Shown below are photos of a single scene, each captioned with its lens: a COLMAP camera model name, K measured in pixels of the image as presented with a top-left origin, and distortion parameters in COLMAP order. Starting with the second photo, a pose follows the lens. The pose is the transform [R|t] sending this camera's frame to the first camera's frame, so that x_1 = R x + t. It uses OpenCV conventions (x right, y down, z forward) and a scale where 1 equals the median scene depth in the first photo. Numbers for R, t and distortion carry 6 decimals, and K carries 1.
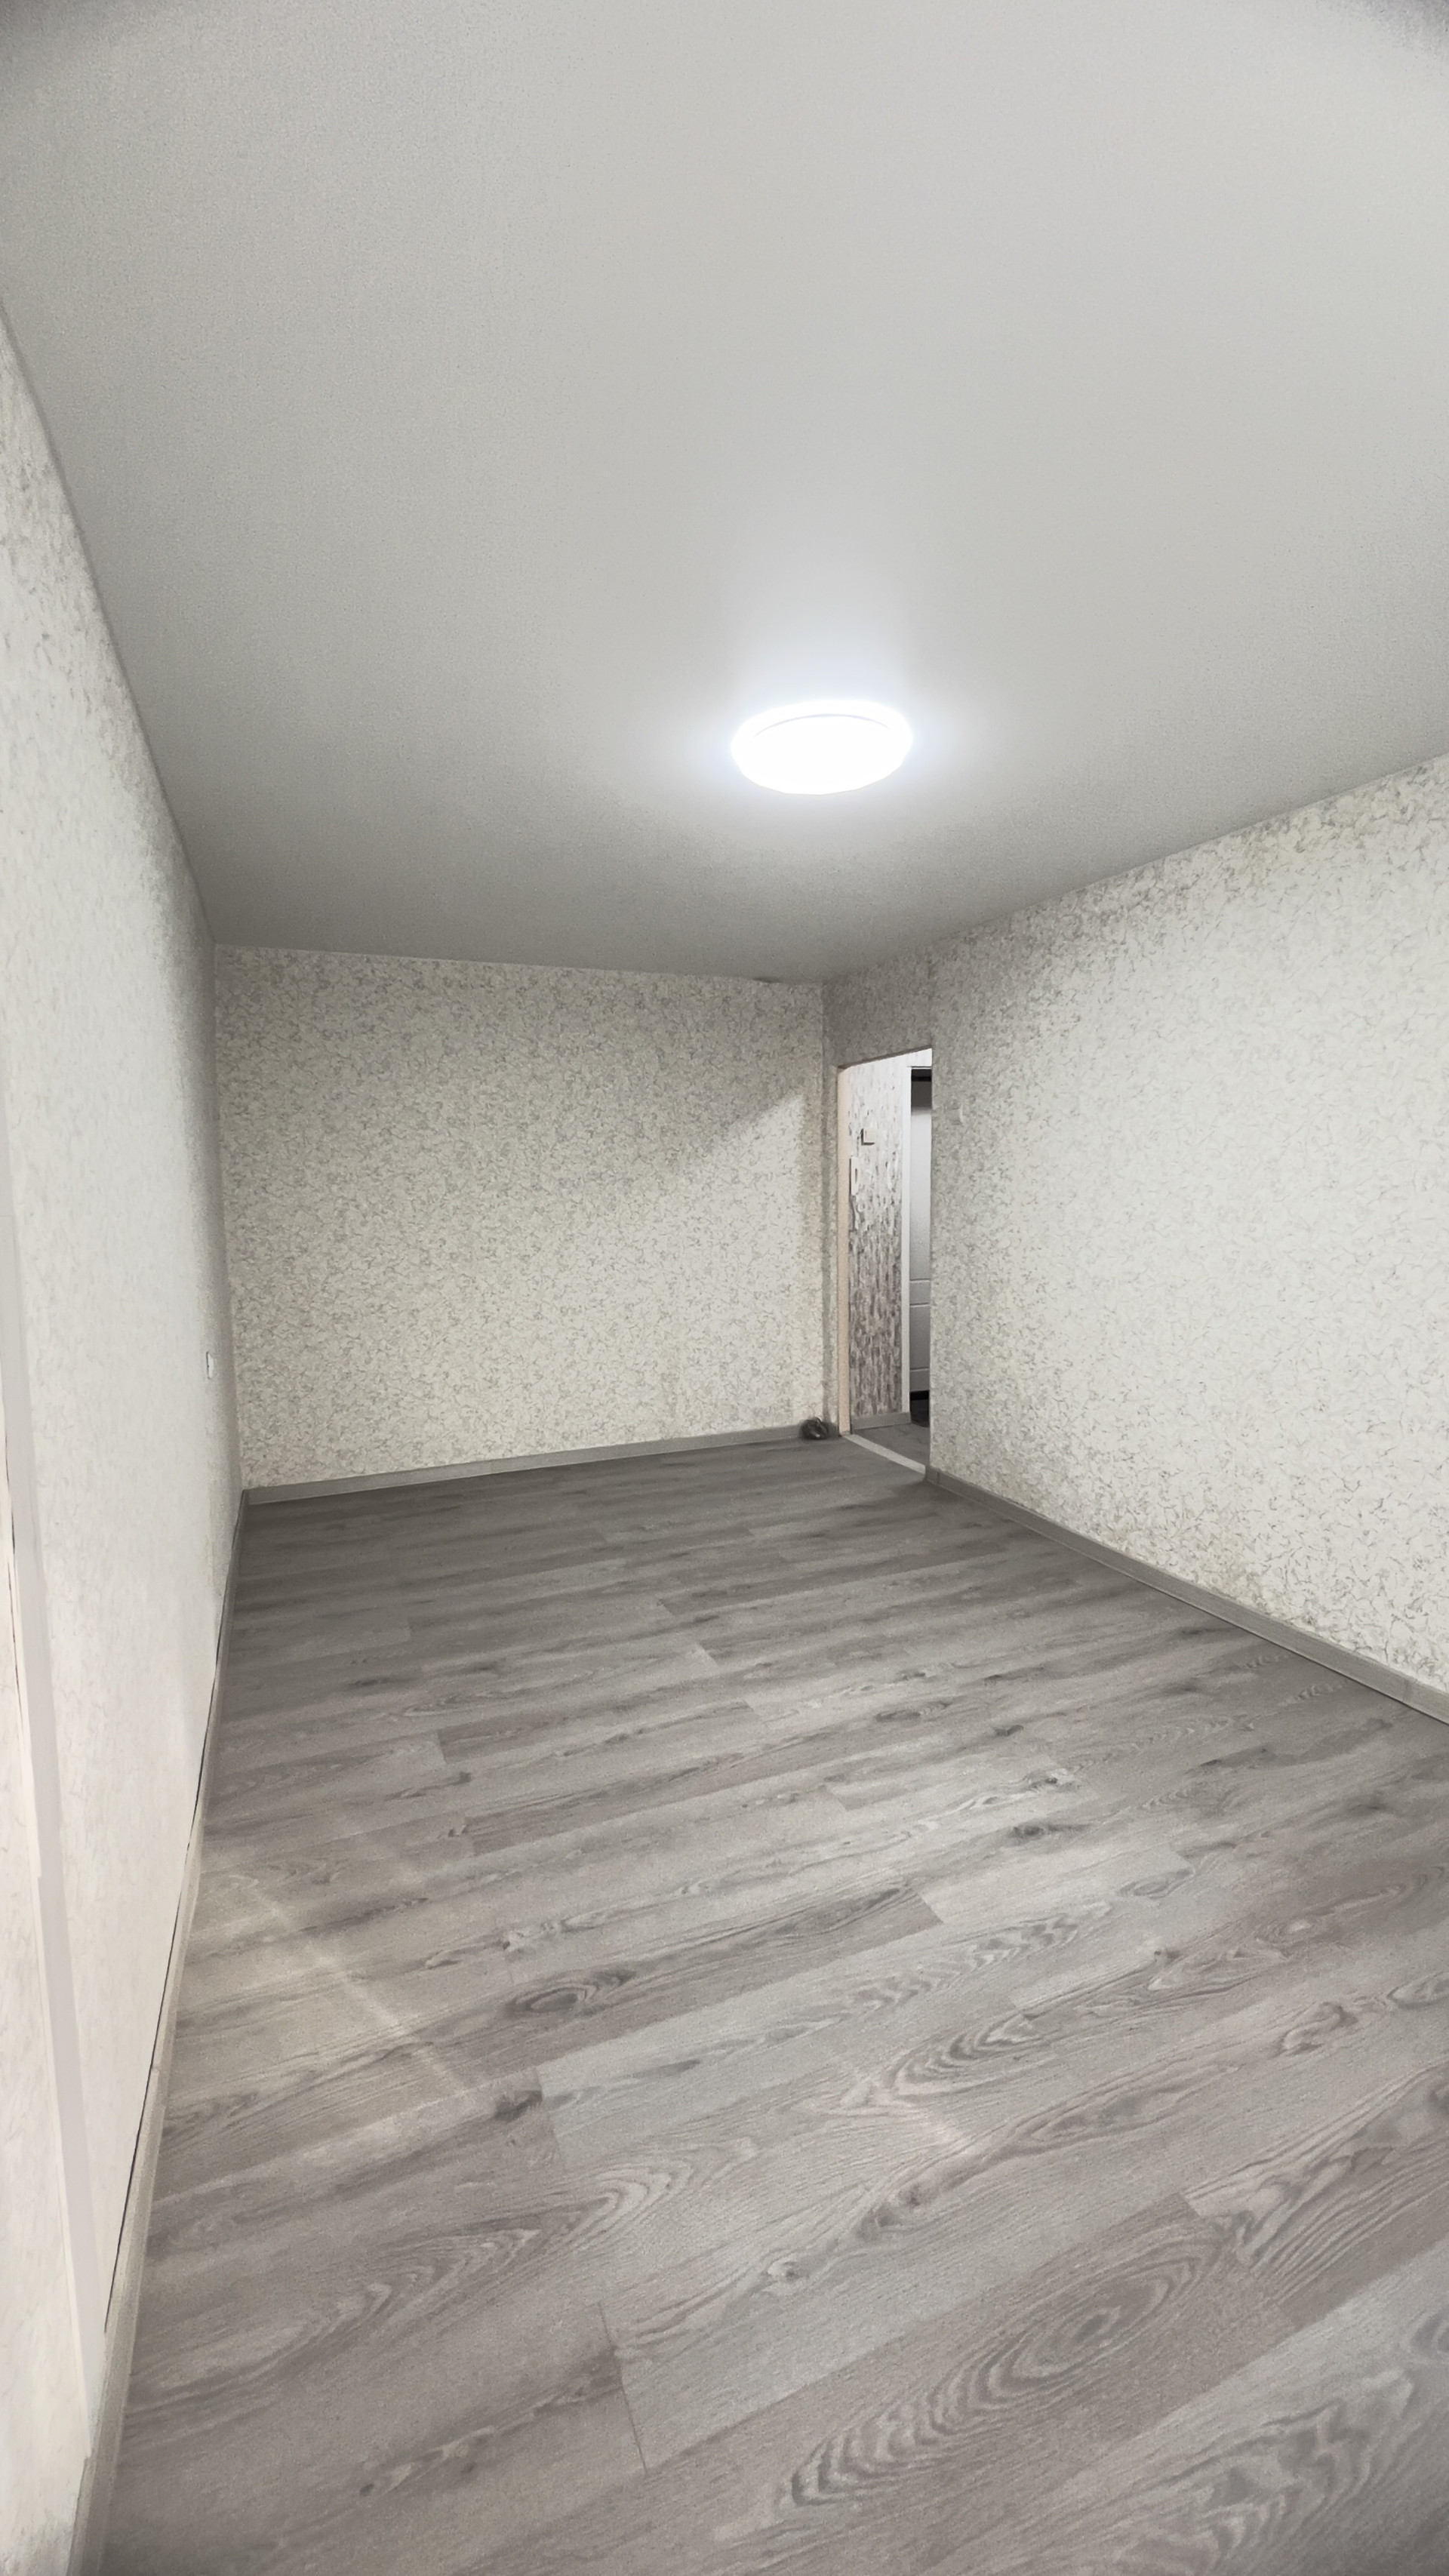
lens RADIAL K [[1006.8, 0, 724.8], [0, 1006.8, 1286.0], [0, 0, 1]] dist [-0.000116, 0.000020]
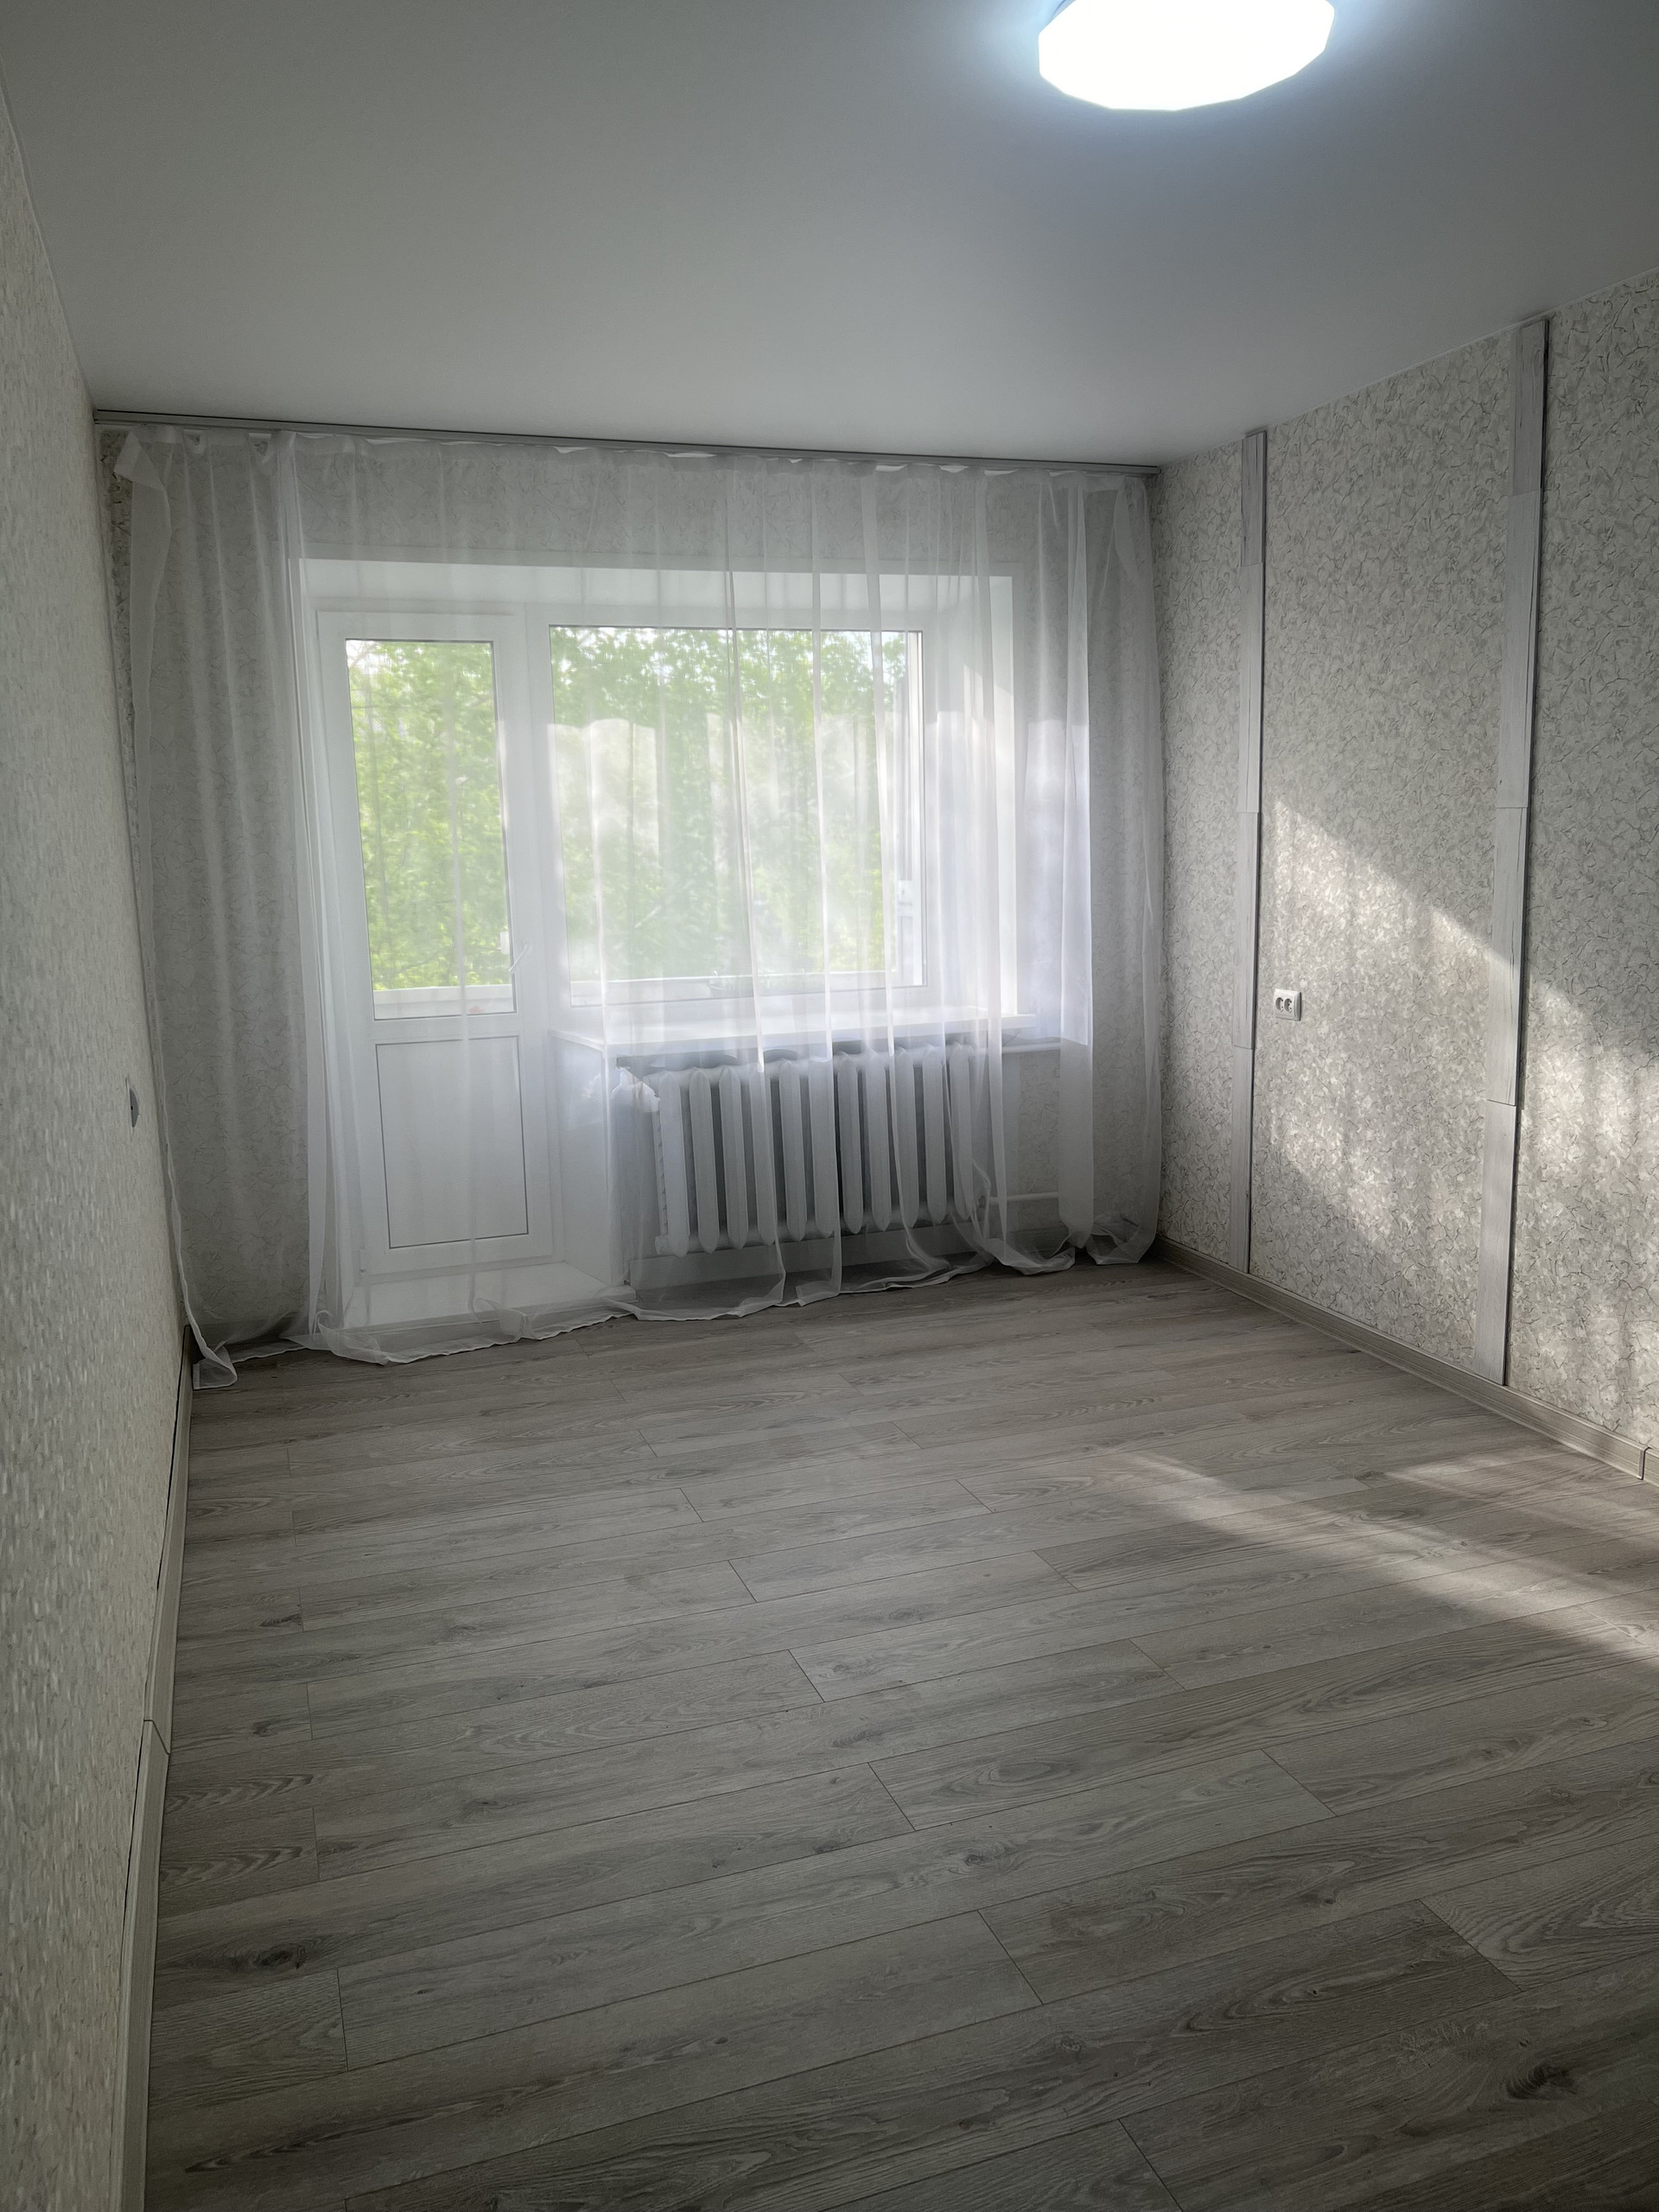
lens RADIAL K [[1677.0, 0, 829.8], [0, 1677.0, 1104.6], [0, 0, 1]] dist [-0.001089, -0.005678]
pose [[-0.997516, 0.034625, 0.061346, 0.241222], [0.049949, 0.961740, 0.269372, -0.212035], [-0.049672, 0.271767, -0.961080, 2.000692]]
